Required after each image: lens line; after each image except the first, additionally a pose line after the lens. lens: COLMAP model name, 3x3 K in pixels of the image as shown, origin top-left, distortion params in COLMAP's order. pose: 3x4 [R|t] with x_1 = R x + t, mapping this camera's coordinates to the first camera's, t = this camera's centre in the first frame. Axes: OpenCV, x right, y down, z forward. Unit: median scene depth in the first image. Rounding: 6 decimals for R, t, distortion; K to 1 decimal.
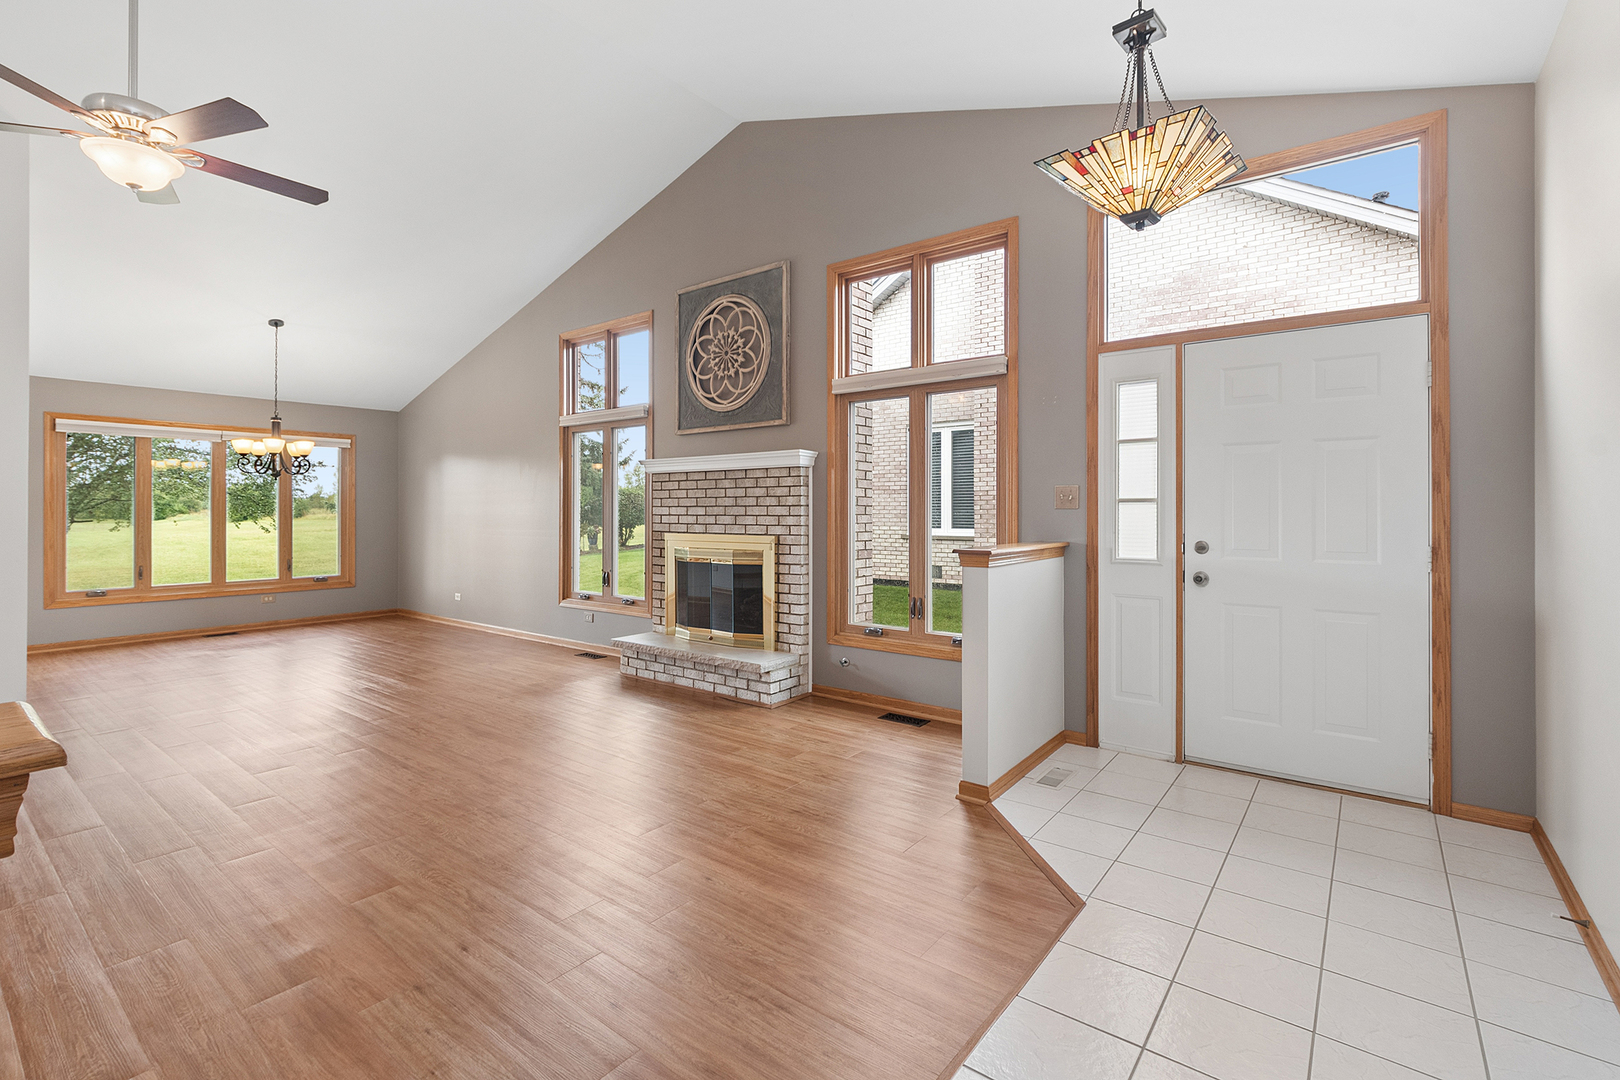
lens RADIAL K [[723.2, 0, 800.8], [0, 723.2, 510.8], [0, 0, 1]] dist [-0.000792, -0.000608]
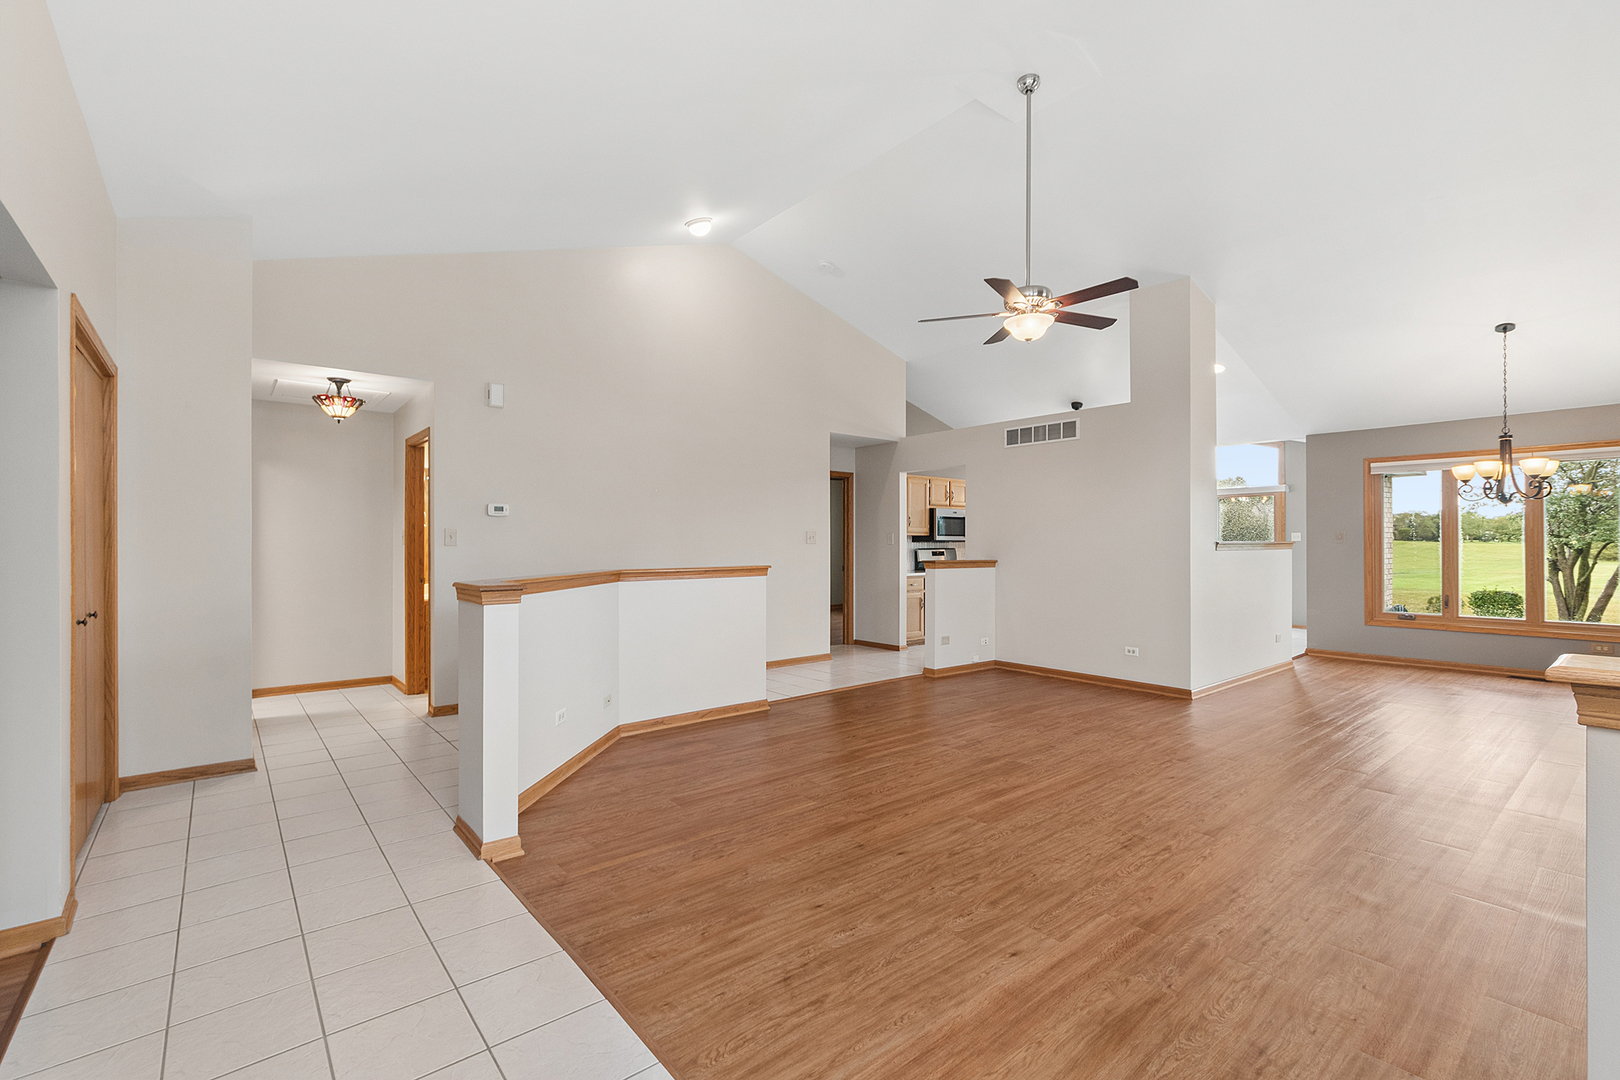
lens RADIAL K [[717.3, 0, 812.2], [0, 717.3, 543.9], [0, 0, 1]] dist [-0.000392, -0.000091]
pose [[-0.207096, -0.000570, -0.978320, 0.372359], [0.004152, 0.999990, -0.001462, 0.000952], [0.978312, -0.004365, -0.207092, 0.443573]]
